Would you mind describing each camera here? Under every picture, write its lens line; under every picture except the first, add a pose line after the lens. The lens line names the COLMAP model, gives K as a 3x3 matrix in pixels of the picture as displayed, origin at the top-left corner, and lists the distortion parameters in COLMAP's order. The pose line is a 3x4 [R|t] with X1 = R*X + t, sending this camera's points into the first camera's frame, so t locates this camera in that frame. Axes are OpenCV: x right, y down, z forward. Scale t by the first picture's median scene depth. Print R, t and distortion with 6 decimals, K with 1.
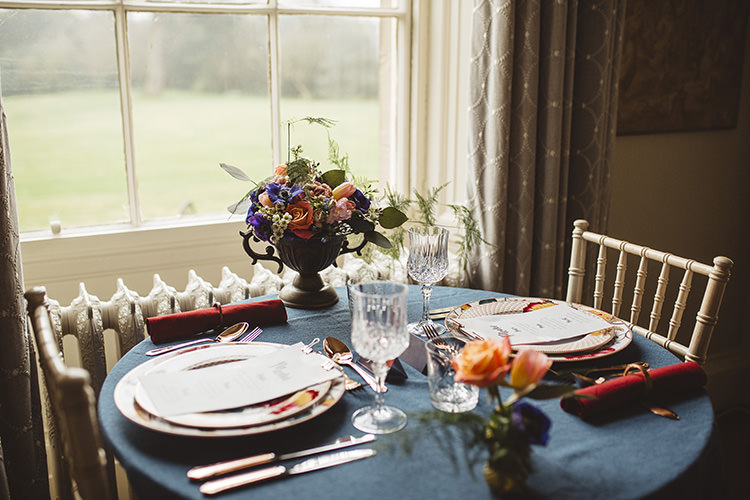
lens RADIAL K [[756.7, 0, 376.0], [0, 756.7, 249.0], [0, 0, 1]] dist [-0.028443, 0.000000]
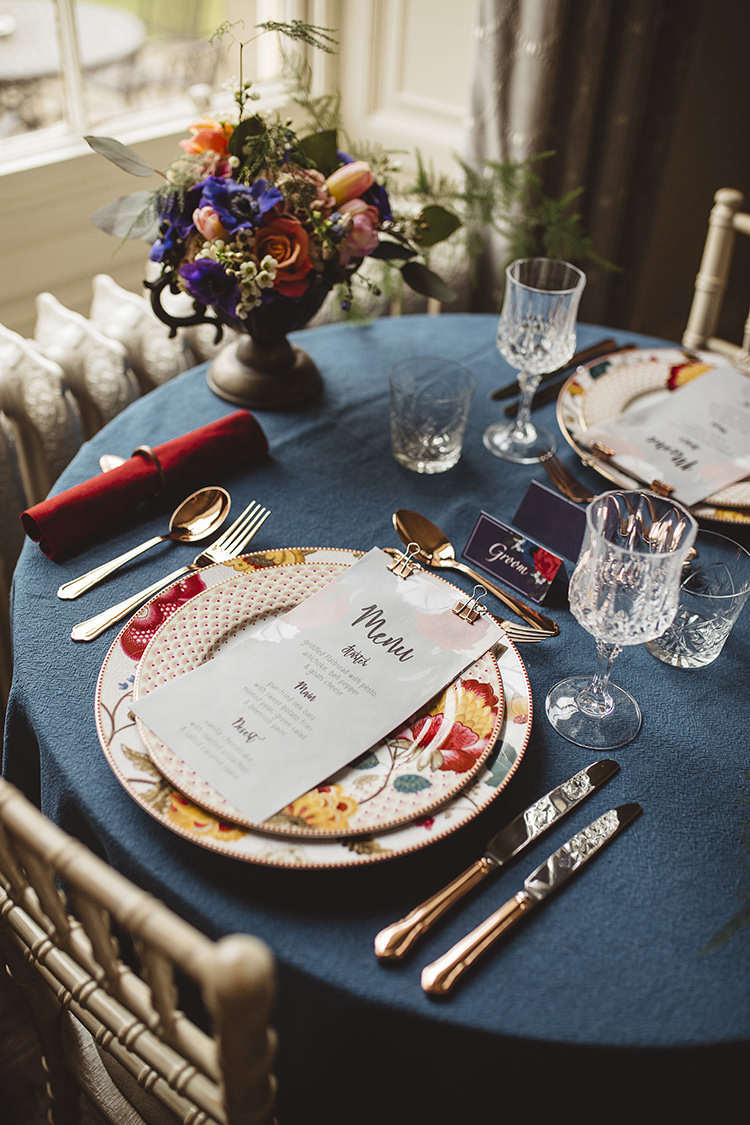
lens RADIAL K [[1135.0, 0, 362.8], [0, 1135.0, 563.9], [0, 0, 1]] dist [-0.028443, 0.000000]
pose [[0.964534, -0.138756, 0.224546, -0.233113], [0.027846, 0.899428, 0.436180, -0.173740], [-0.262486, -0.414458, 0.871393, 0.245117]]
